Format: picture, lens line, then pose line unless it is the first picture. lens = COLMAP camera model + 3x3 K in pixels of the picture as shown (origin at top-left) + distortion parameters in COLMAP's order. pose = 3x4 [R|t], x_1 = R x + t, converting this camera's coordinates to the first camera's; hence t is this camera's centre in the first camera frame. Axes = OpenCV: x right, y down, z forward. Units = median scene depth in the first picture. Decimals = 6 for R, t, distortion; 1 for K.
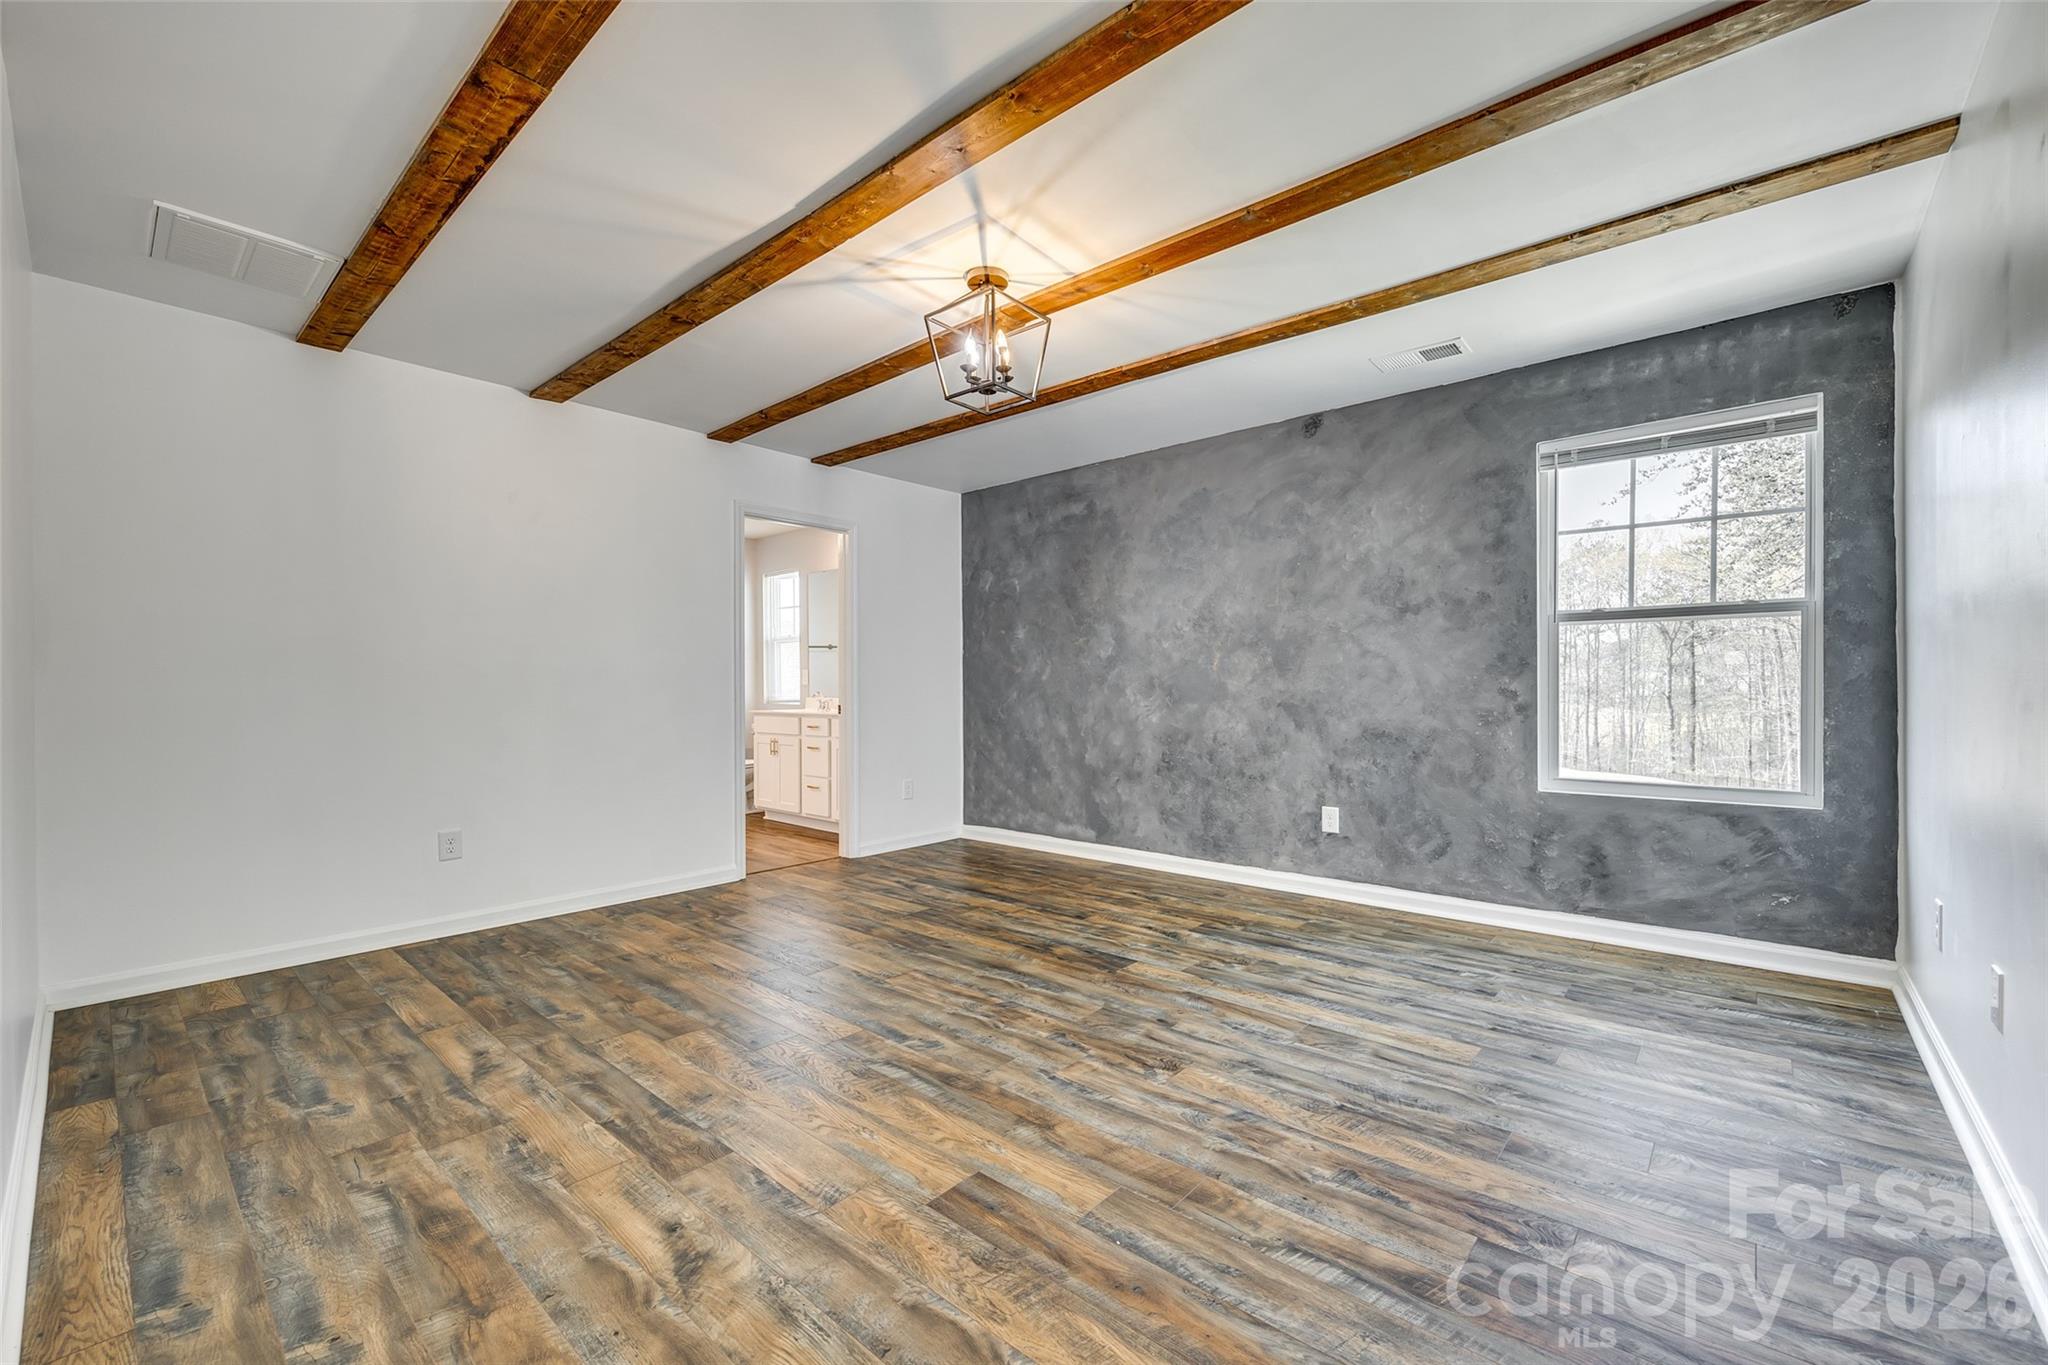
lens RADIAL K [[823.8, 0, 1027.9], [0, 823.8, 679.0], [0, 0, 1]] dist [-0.000233, -0.000041]
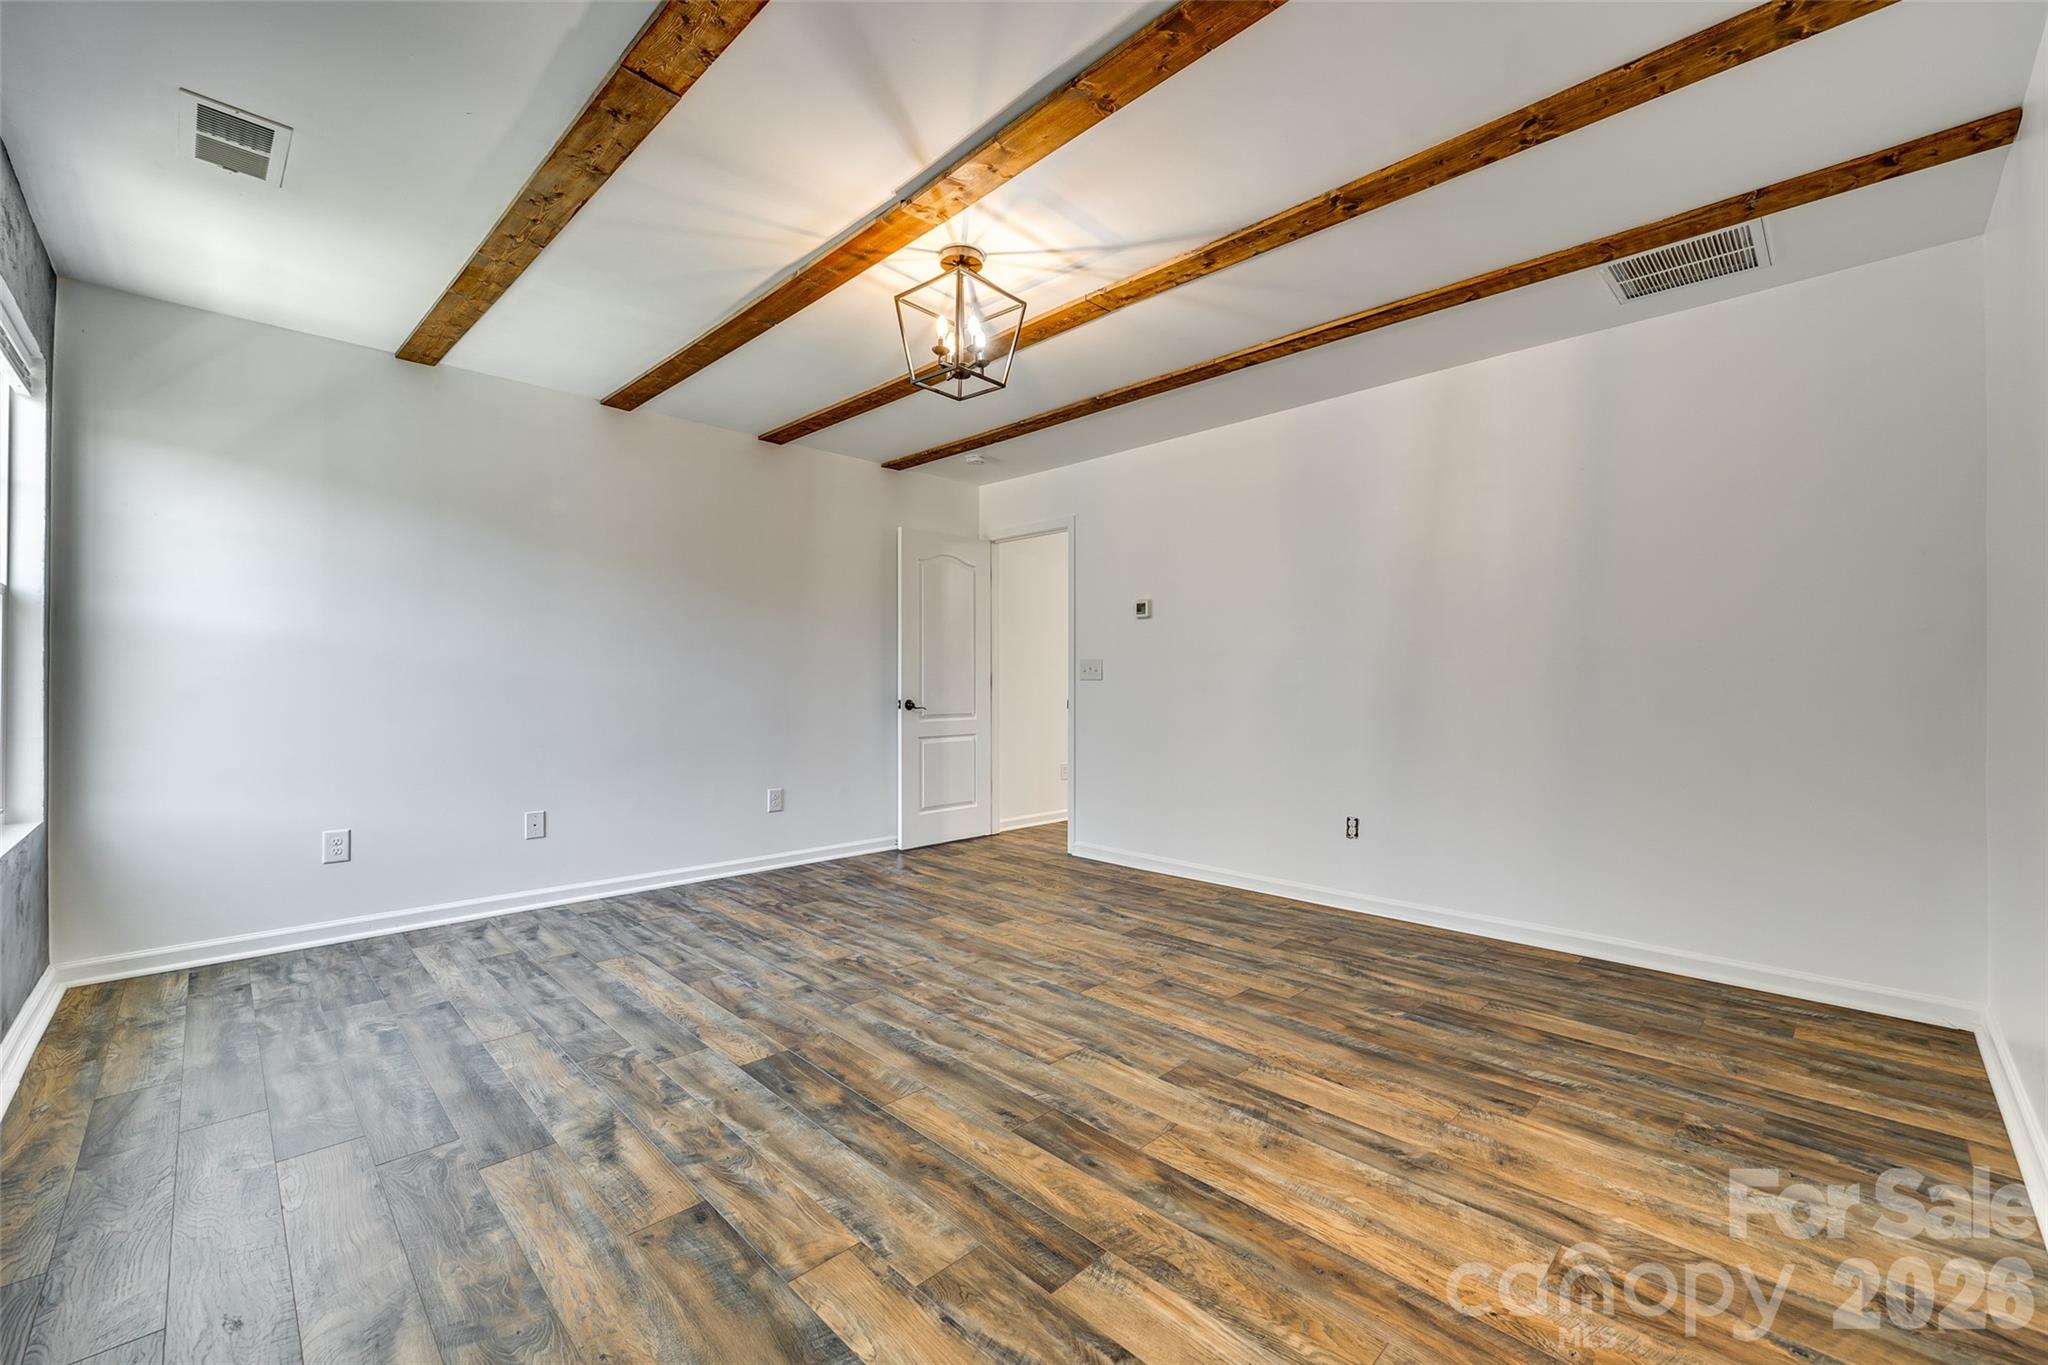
lens RADIAL K [[823.8, 0, 1027.9], [0, 823.8, 679.0], [0, 0, 1]] dist [-0.000233, -0.000041]
pose [[-0.997603, 0.004455, 0.069048, -0.193525], [0.003256, 0.999842, -0.017467, 0.022205], [-0.069115, -0.017201, -0.997460, 1.972374]]
